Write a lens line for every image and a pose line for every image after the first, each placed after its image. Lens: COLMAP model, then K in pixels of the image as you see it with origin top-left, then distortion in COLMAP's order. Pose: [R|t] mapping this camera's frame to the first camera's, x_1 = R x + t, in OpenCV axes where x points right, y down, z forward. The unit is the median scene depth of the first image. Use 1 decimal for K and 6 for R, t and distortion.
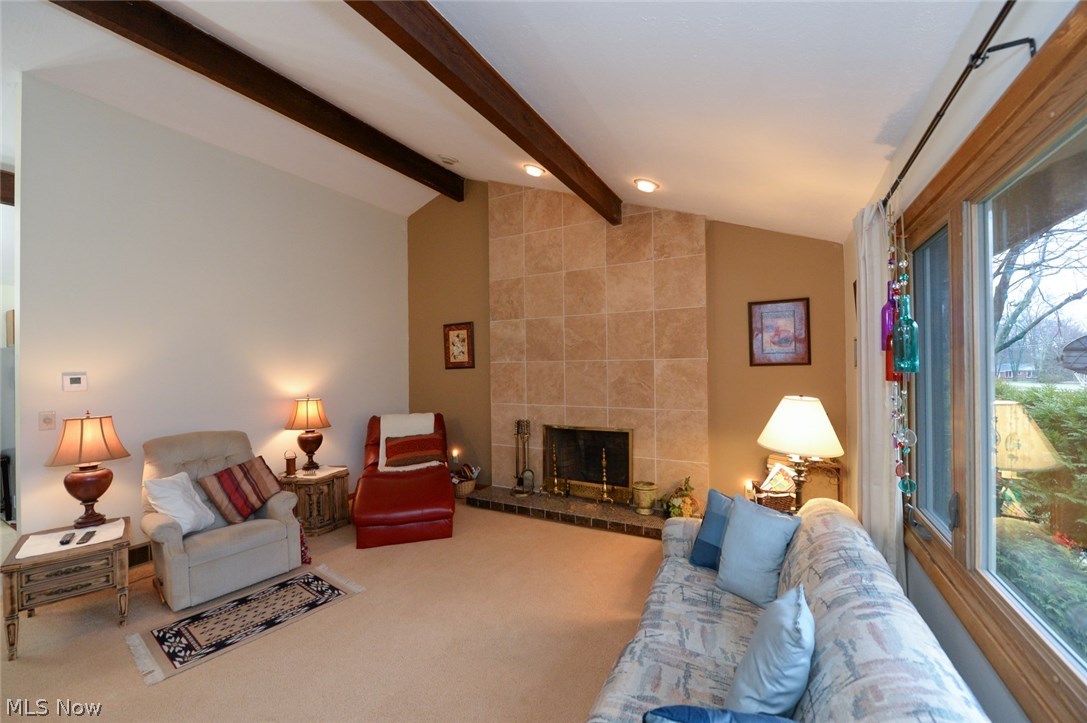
lens RADIAL K [[434.3, 0, 543.4], [0, 434.3, 362.2], [0, 0, 1]] dist [-0.013477, -0.002373]
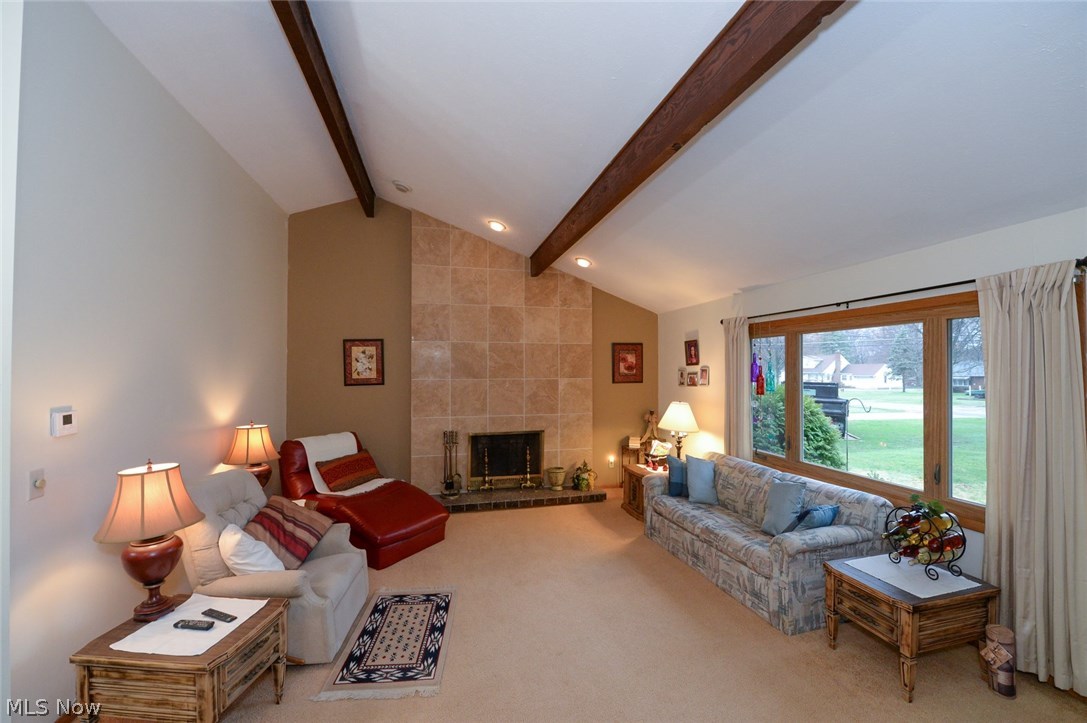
lens RADIAL K [[434.3, 0, 538.8], [0, 434.3, 360.8], [0, 0, 1]] dist [-0.013477, -0.002373]
pose [[0.742824, 0.024507, 0.669038, -0.673655], [-0.013763, 0.999678, -0.021338, -0.030562], [-0.669345, 0.006642, 0.742922, 0.003120]]
